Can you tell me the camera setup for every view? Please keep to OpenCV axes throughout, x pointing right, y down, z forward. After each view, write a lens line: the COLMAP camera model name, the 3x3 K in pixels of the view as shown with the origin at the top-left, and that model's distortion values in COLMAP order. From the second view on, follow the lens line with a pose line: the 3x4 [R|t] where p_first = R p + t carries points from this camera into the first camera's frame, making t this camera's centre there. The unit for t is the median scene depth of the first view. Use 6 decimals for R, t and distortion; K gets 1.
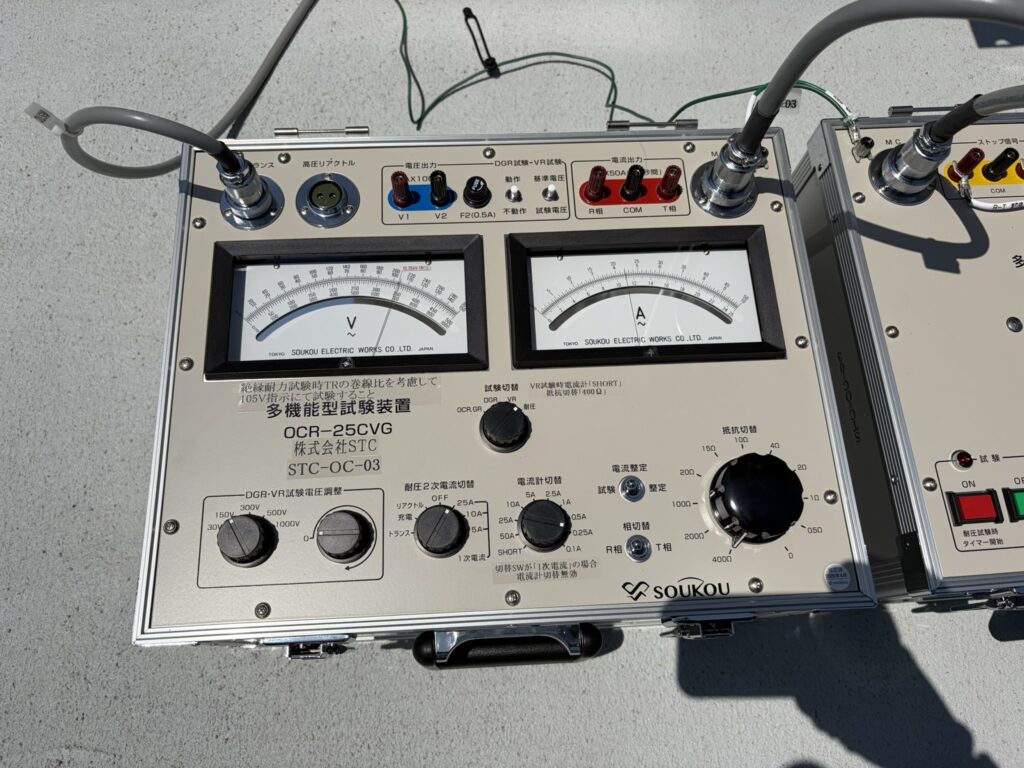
lens RADIAL K [[767.8, 0, 511.9], [0, 767.8, 390.9], [0, 0, 1]] dist [0.009563, -0.005917]
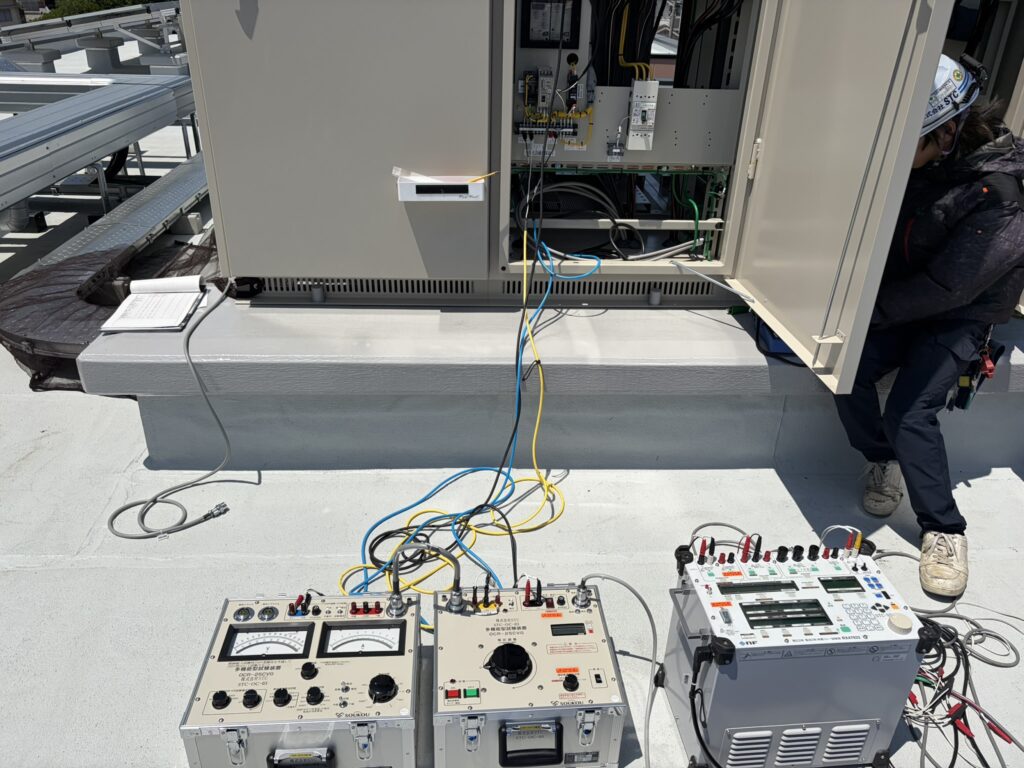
lens RADIAL K [[767.8, 0, 511.9], [0, 767.8, 390.9], [0, 0, 1]] dist [0.009563, -0.005917]
pose [[0.999798, -0.005974, 0.019178, 0.758463], [0.017446, 0.731499, -0.681619, 1.346480], [-0.009957, 0.681816, 0.731456, -2.089150]]
